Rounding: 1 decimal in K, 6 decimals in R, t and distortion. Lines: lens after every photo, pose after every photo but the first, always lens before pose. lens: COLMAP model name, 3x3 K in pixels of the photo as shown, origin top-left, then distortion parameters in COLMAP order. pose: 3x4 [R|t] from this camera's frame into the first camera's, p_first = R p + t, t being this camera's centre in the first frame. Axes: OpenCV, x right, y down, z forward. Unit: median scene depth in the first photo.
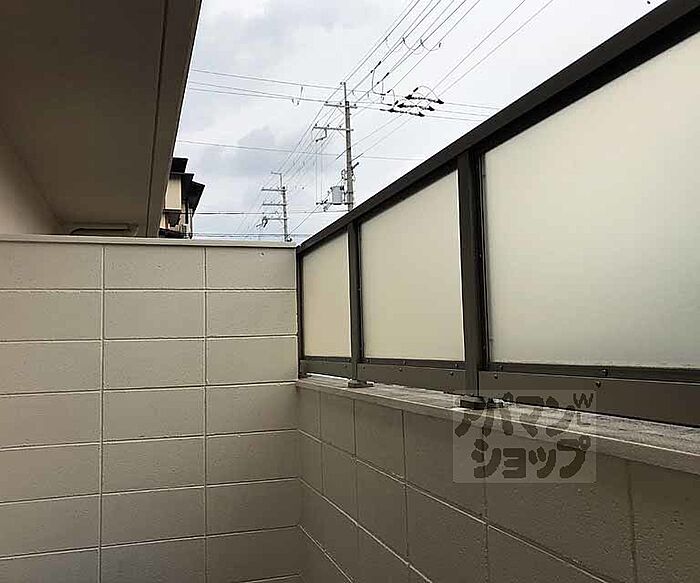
lens RADIAL K [[689.2, 0, 350.0], [0, 689.2, 291.5], [0, 0, 1]] dist [0.011739, 0.008629]
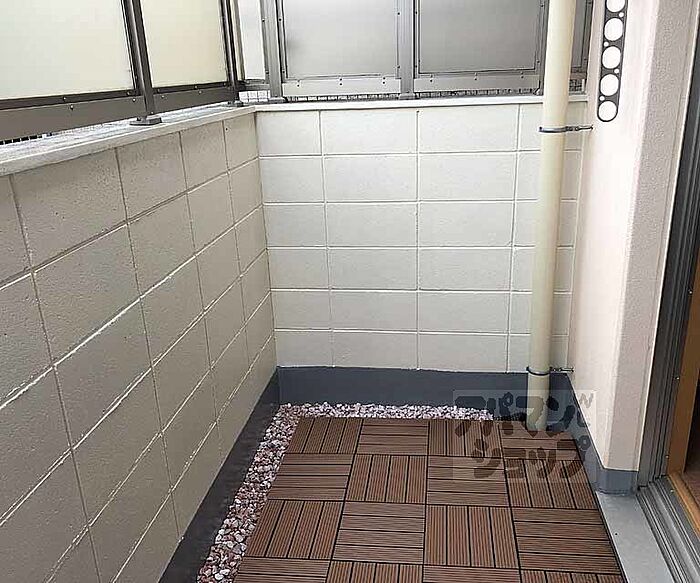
lens RADIAL K [[689.2, 0, 350.0], [0, 689.2, 291.5], [0, 0, 1]] dist [0.011739, 0.008629]
pose [[-0.908477, -0.087838, 0.408600, -0.667229], [0.011302, 0.972144, 0.234114, 0.153982], [-0.417782, 0.217305, -0.882177, 1.843339]]
